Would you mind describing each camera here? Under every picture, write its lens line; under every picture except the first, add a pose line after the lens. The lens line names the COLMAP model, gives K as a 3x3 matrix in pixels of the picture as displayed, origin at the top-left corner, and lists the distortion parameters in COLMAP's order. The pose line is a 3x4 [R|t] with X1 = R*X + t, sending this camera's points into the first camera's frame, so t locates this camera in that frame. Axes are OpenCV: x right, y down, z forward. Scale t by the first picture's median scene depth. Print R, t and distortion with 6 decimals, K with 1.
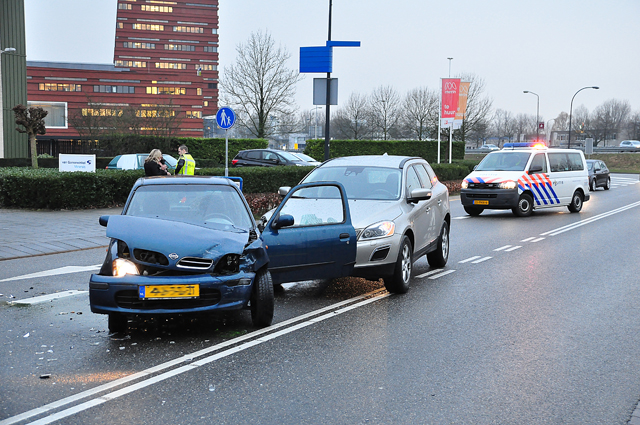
lens RADIAL K [[905.9, 0, 320.0], [0, 905.9, 212.5], [0, 0, 1]] dist [0.101148, 0.038091]
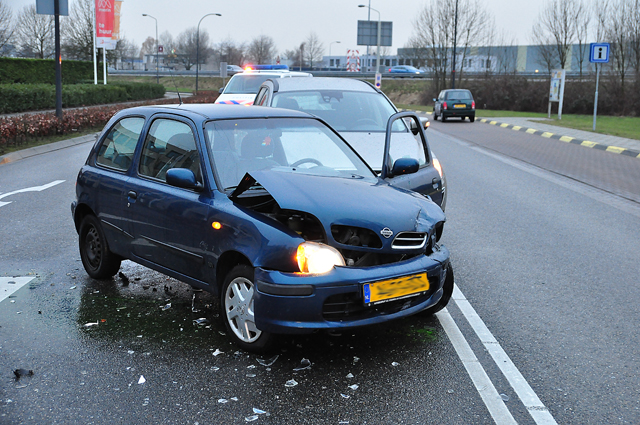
lens RADIAL K [[831.4, 0, 320.0], [0, 831.4, 212.5], [0, 0, 1]] dist [0.072079, 0.037144]
pose [[0.888050, -0.061374, 0.455632, -0.148751], [0.016512, 0.994668, 0.101800, -0.008582], [-0.459450, -0.082880, 0.884328, 0.157167]]
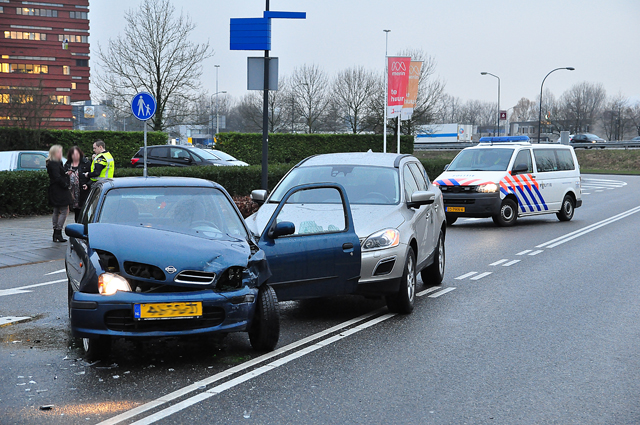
lens RADIAL K [[1161.0, 0, 320.0], [0, 1161.0, 212.5], [0, 0, 1]] dist [0.175397, 0.143242]
pose [[0.995951, -0.007256, 0.089605, -0.037433], [0.008293, 0.999903, -0.011199, 0.002346], [-0.089515, 0.011897, 0.995914, -0.036117]]
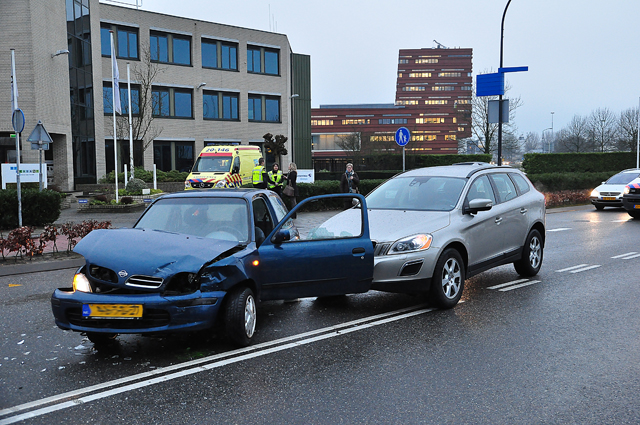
lens RADIAL K [[659.7, 0, 331.8], [0, 659.7, 211.9], [0, 0, 1]] dist [-0.010867, 0.176802]
pose [[0.942637, 0.003640, -0.333799, 0.088685], [-0.002654, 0.999991, 0.003408, -0.006473], [0.333808, -0.002327, 0.942638, 0.129807]]
